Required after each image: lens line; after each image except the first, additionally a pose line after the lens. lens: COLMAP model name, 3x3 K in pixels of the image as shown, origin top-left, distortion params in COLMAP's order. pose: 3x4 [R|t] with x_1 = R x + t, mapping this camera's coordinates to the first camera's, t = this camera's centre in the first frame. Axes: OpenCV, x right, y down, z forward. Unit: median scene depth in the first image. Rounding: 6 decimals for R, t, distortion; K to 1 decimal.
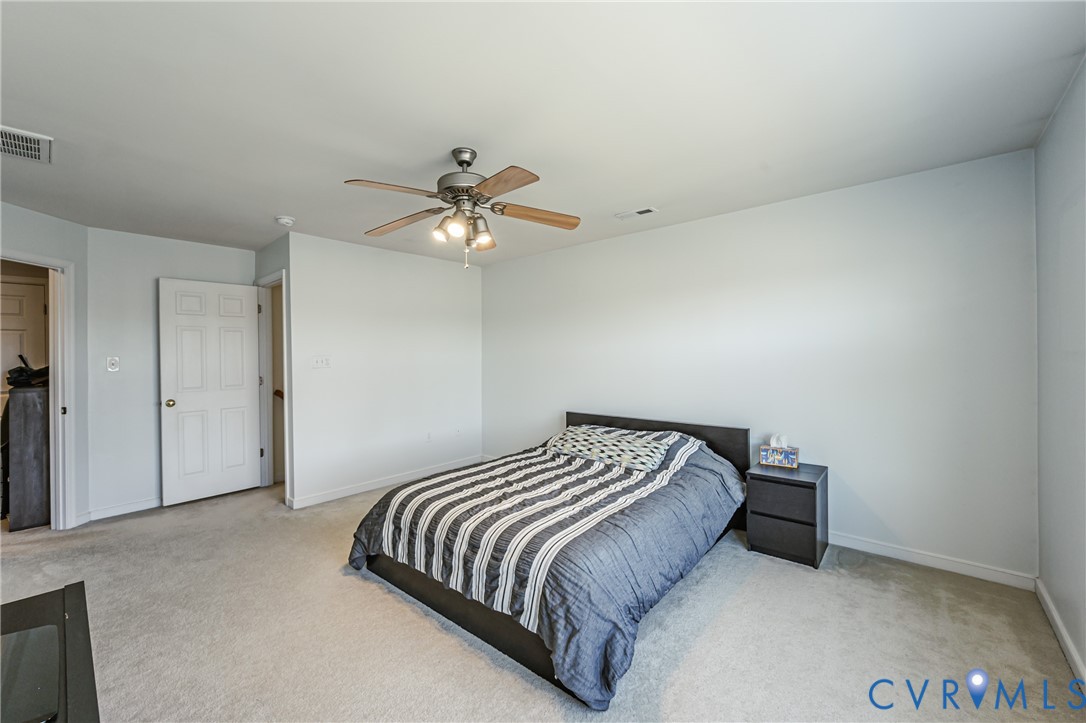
lens RADIAL K [[439.3, 0, 544.0], [0, 439.3, 355.8], [0, 0, 1]] dist [-0.001569, 0.000783]
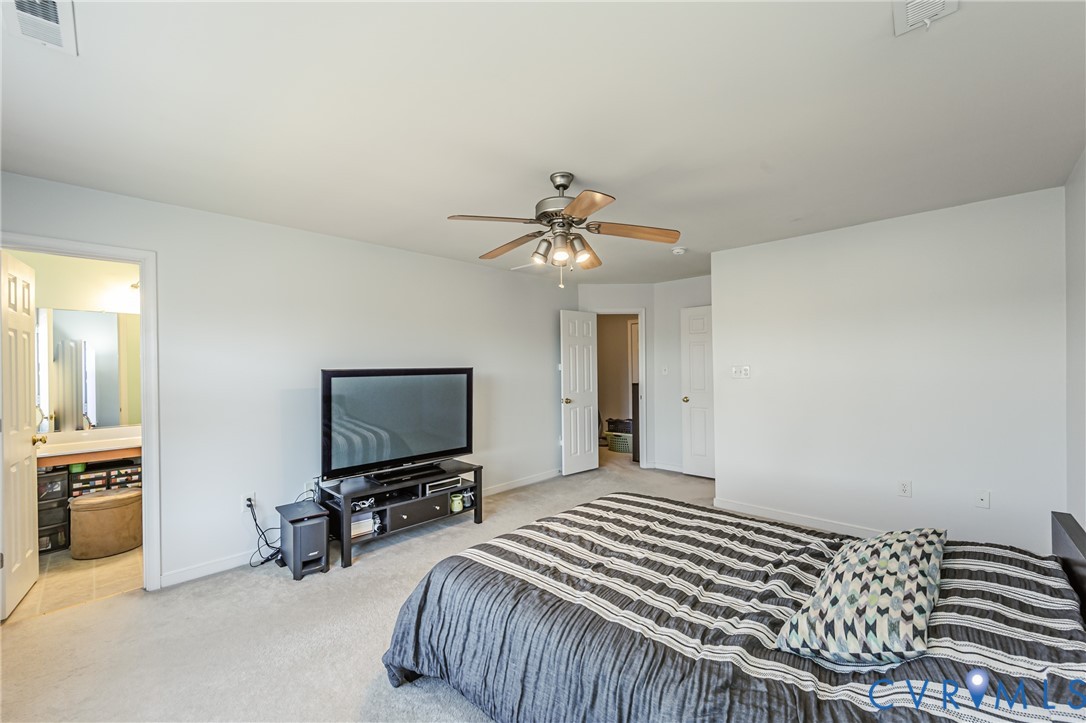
lens RADIAL K [[439.3, 0, 544.3], [0, 439.3, 364.9], [0, 0, 1]] dist [-0.001569, 0.000783]
pose [[-0.039227, 0.012861, -0.999148, 0.776010], [0.003134, 0.999914, 0.012748, -0.027504], [0.999225, -0.002632, -0.039264, 0.891985]]
